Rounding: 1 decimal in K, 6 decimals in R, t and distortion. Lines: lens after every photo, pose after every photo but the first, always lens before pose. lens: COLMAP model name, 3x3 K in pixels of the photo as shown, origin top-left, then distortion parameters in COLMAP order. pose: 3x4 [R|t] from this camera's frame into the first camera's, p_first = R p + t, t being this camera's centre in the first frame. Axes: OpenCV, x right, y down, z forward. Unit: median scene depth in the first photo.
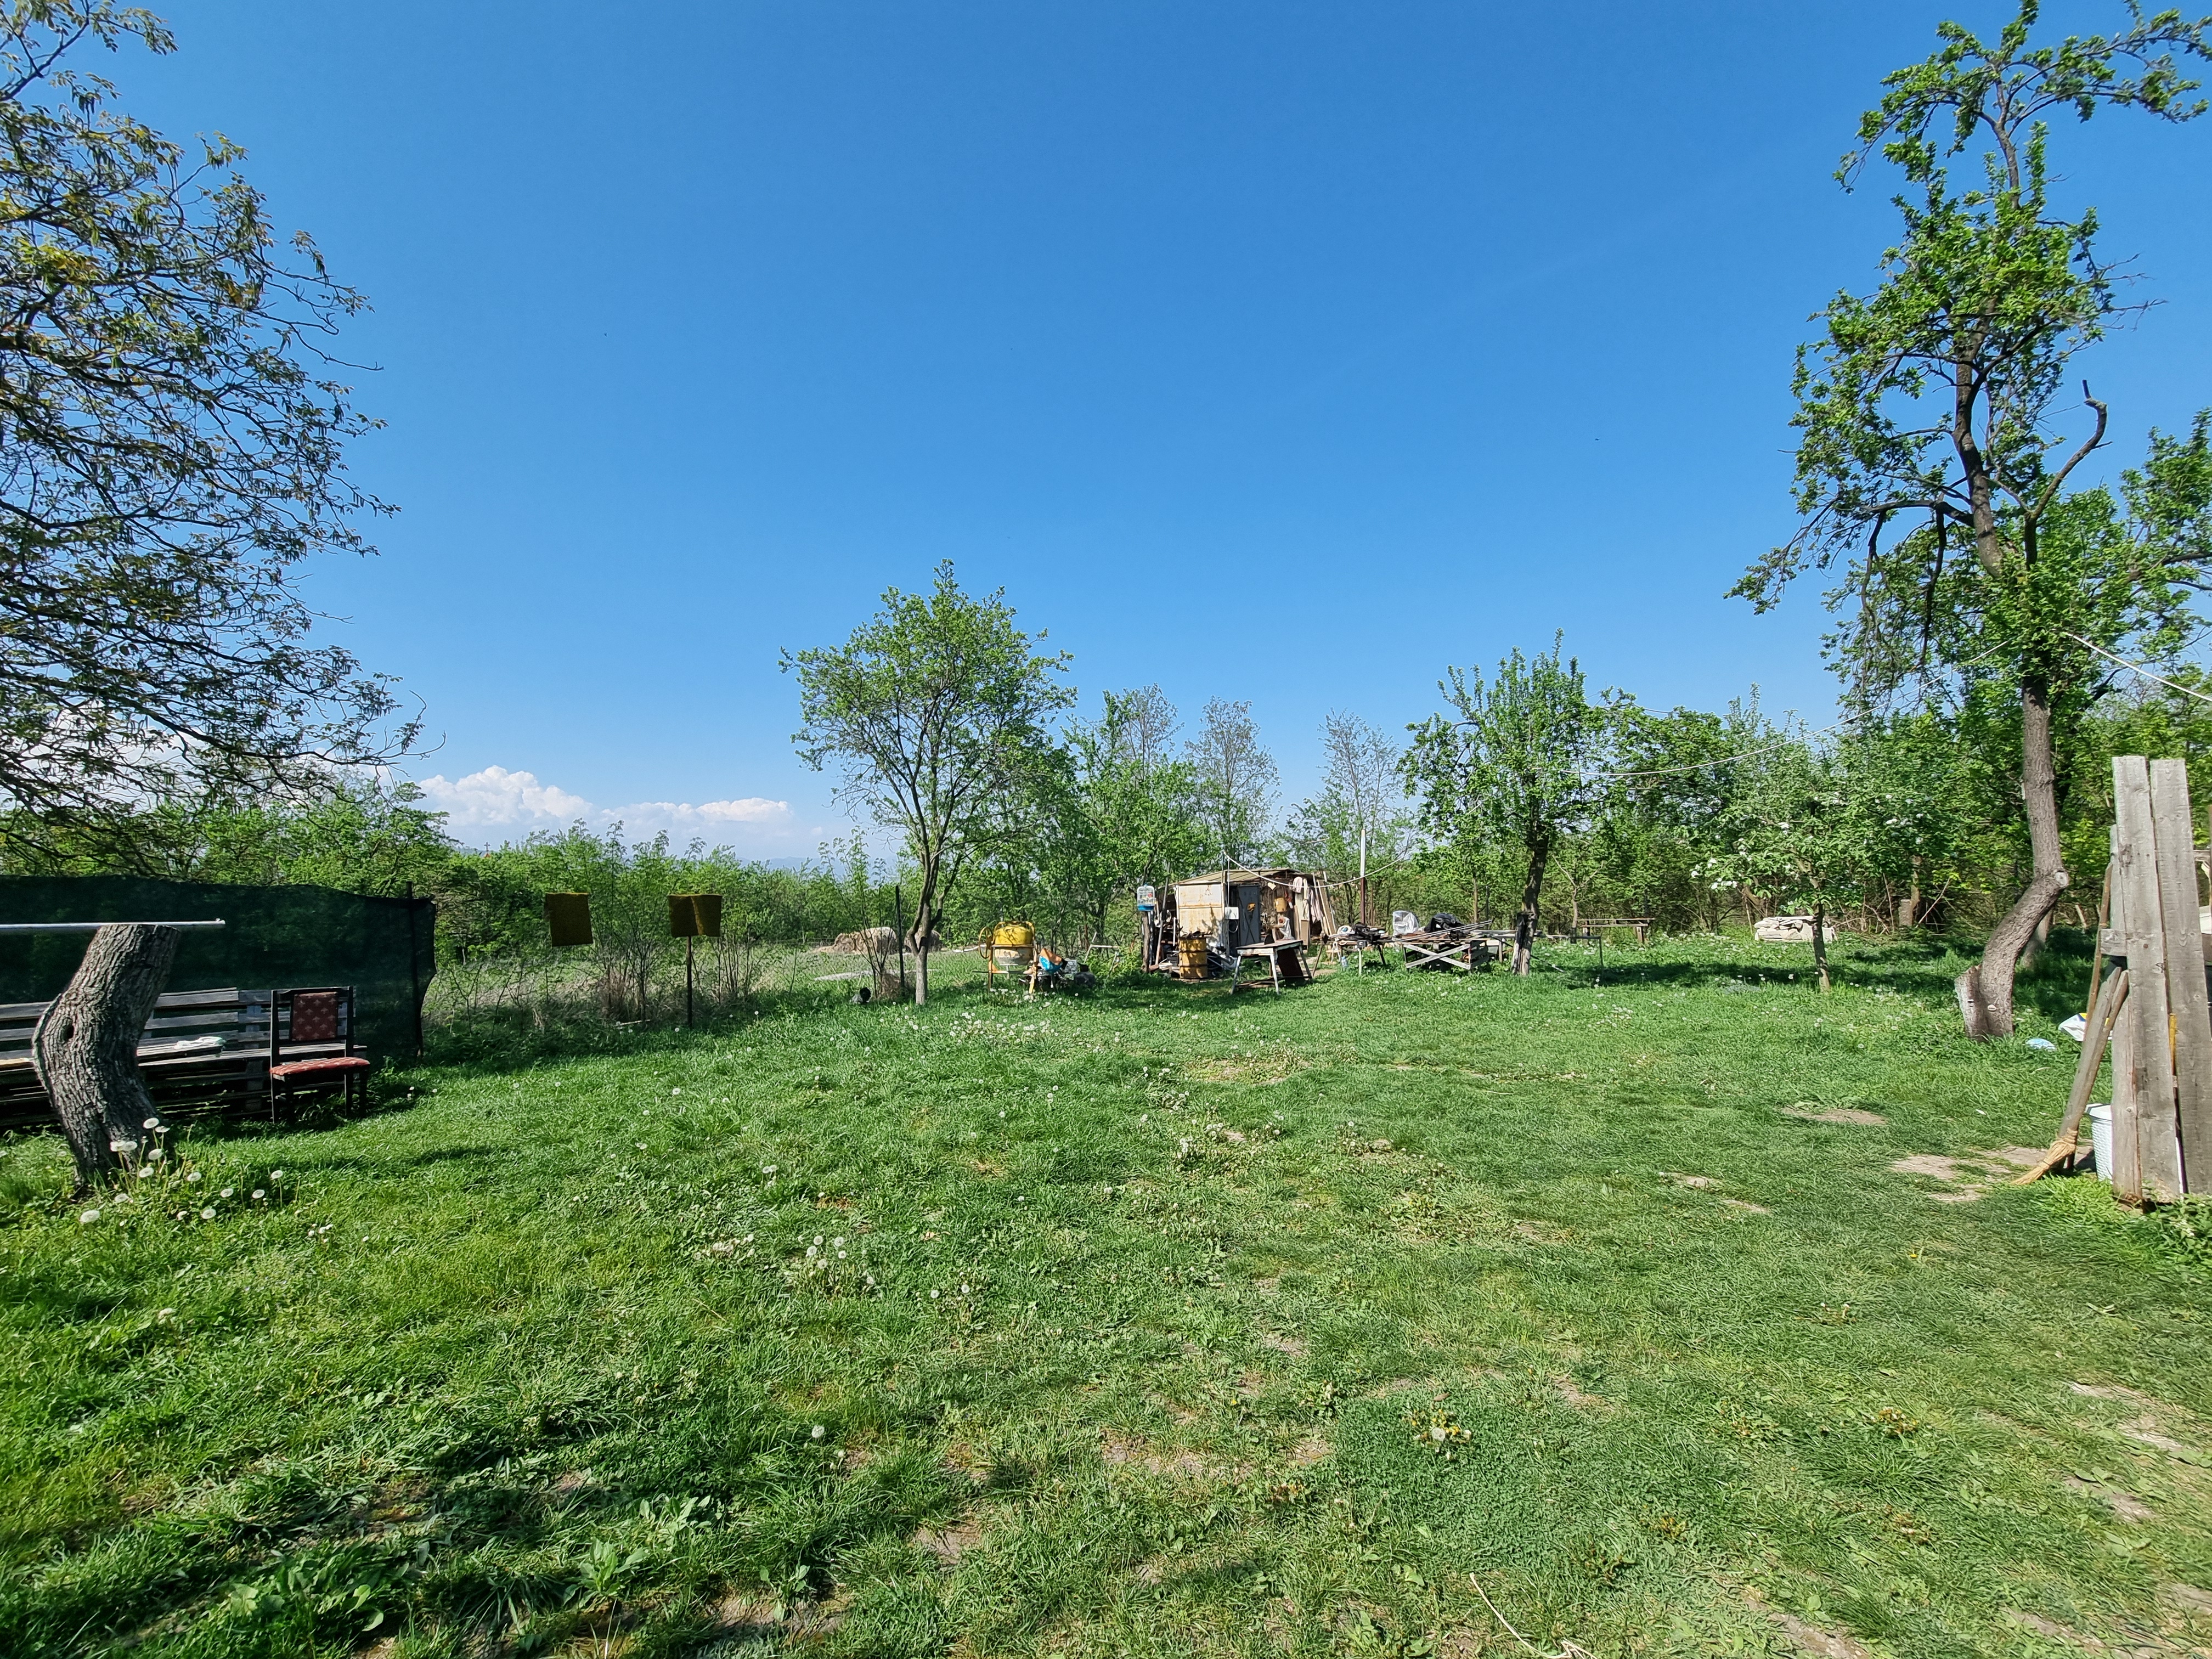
lens RADIAL K [[893.9, 0, 1099.2], [0, 893.9, 846.4], [0, 0, 1]] dist [0.000792, 0.000074]
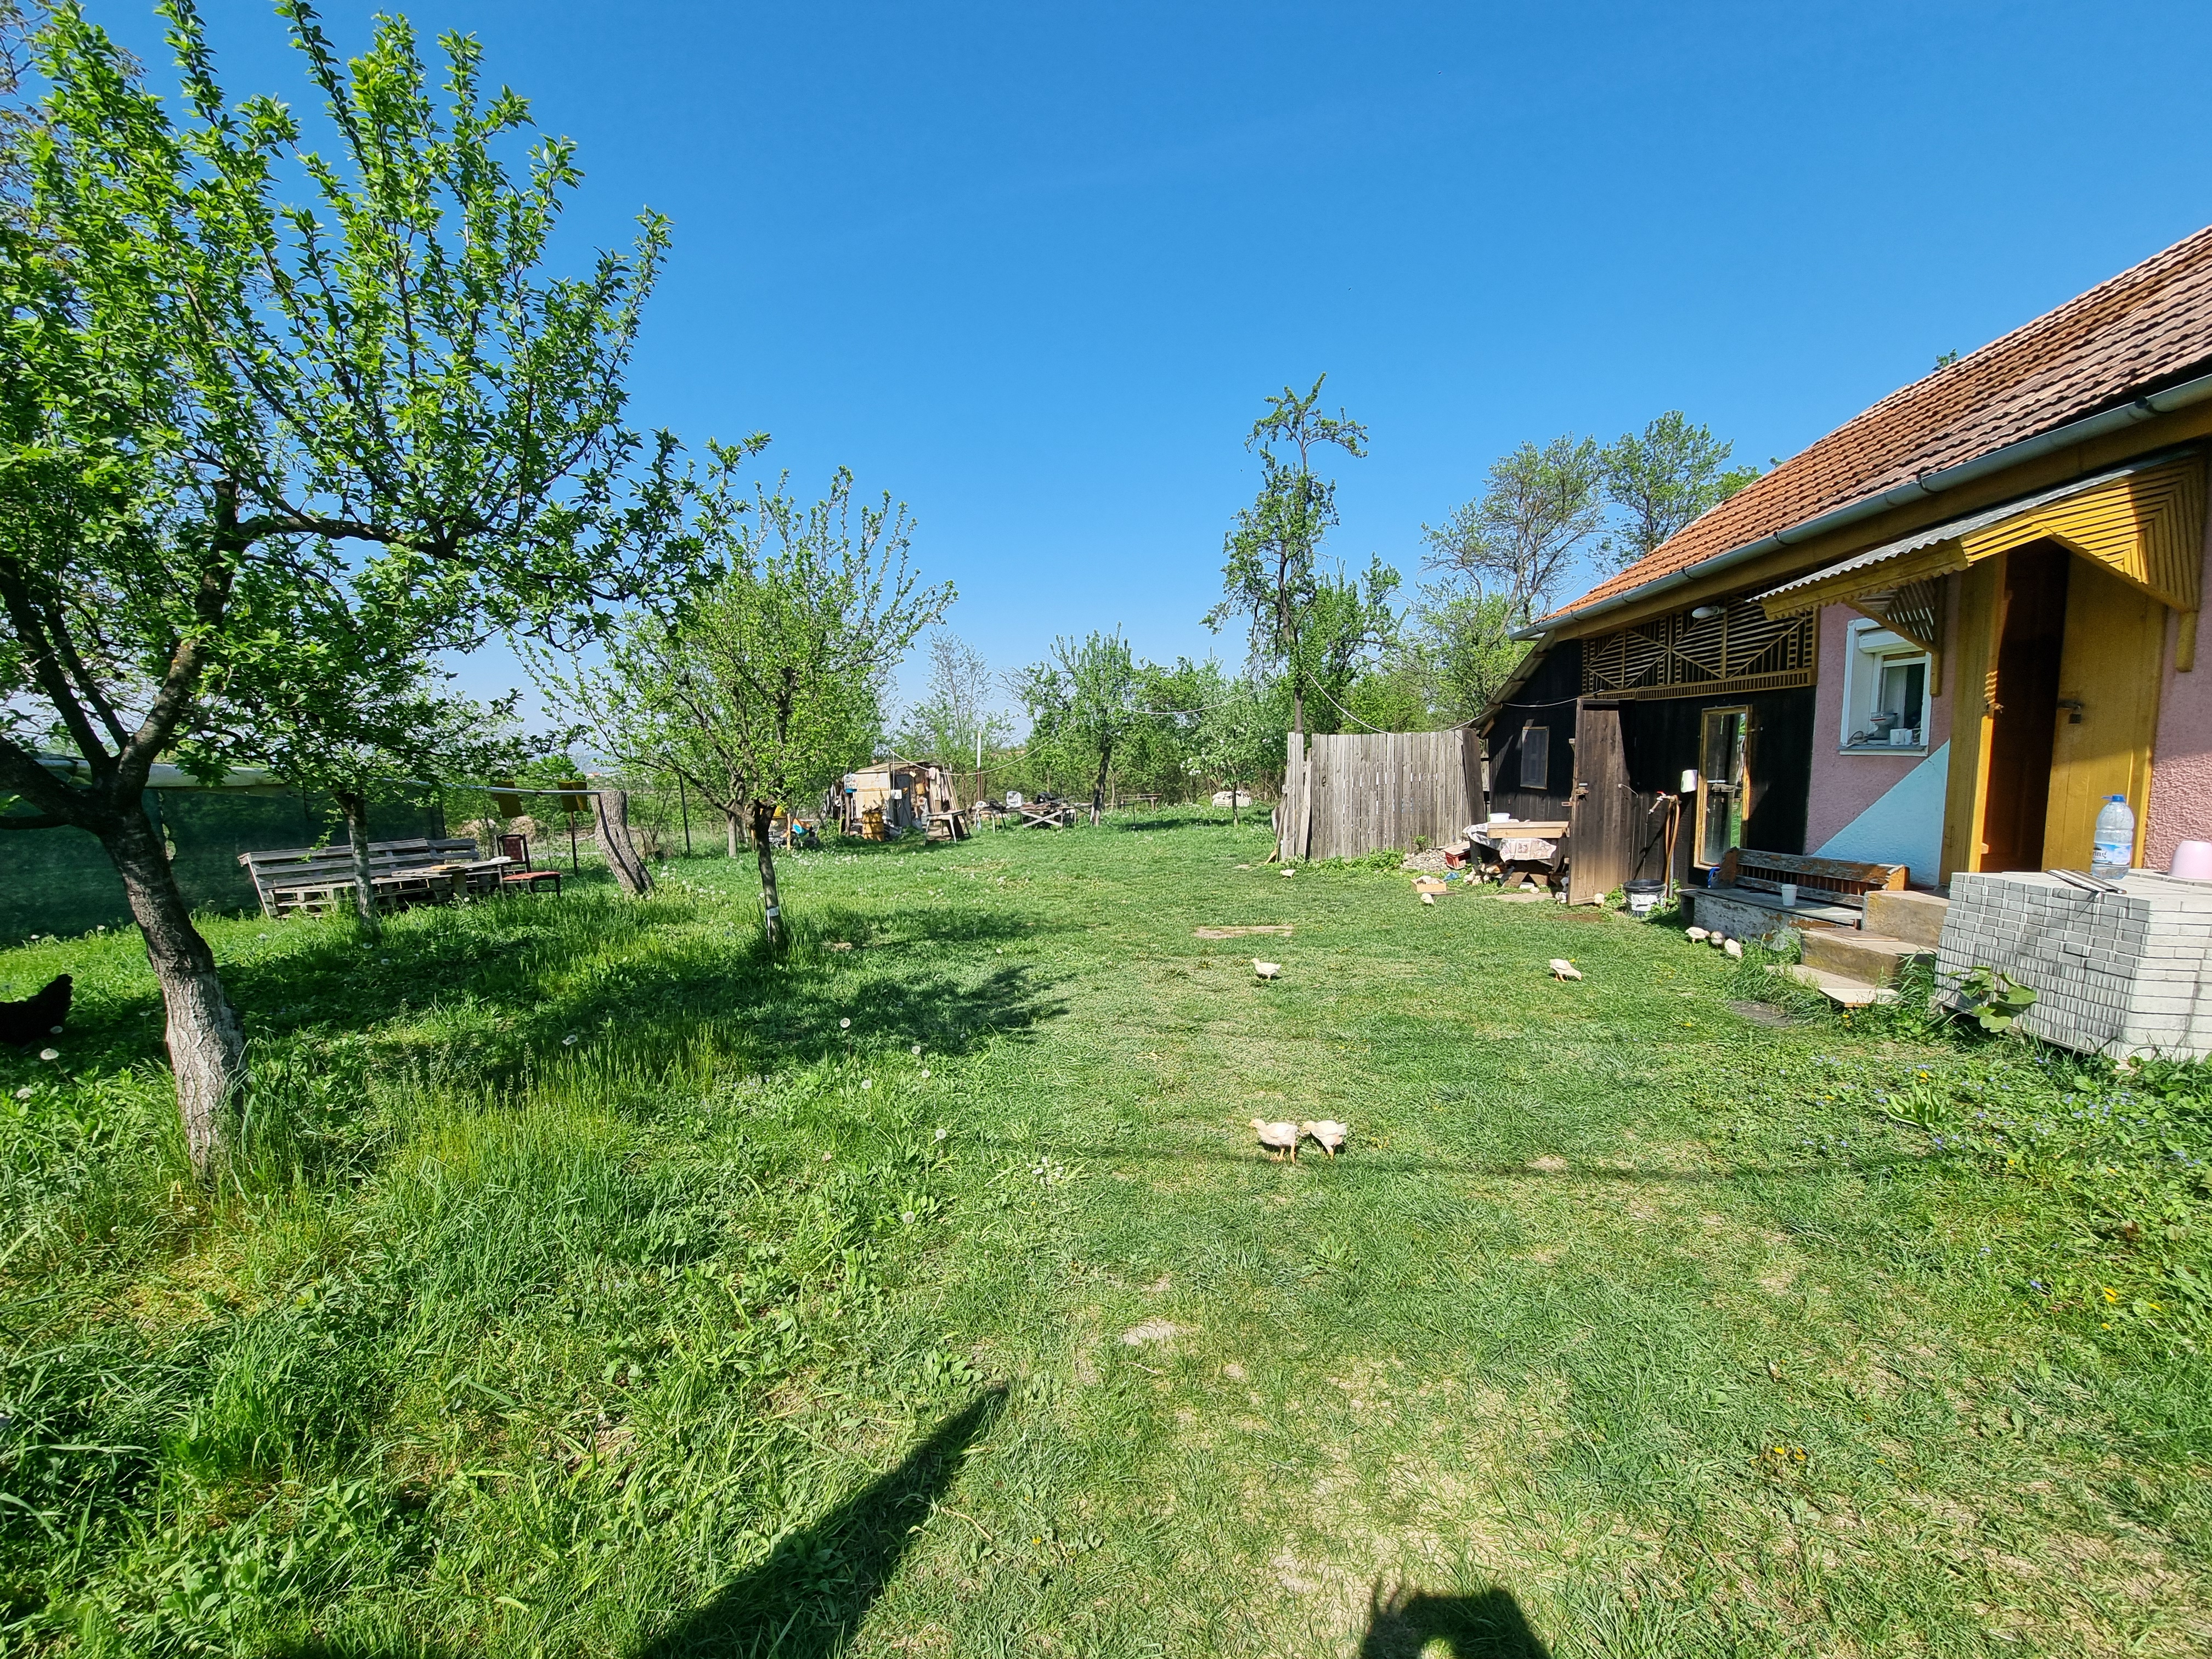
lens RADIAL K [[893.9, 0, 1099.2], [0, 893.9, 846.4], [0, 0, 1]] dist [0.000792, 0.000074]
pose [[0.881823, -0.040335, 0.469852, -0.267951], [-0.017943, 0.992744, 0.118898, -0.016461], [-0.471239, -0.113277, 0.874701, -0.412979]]
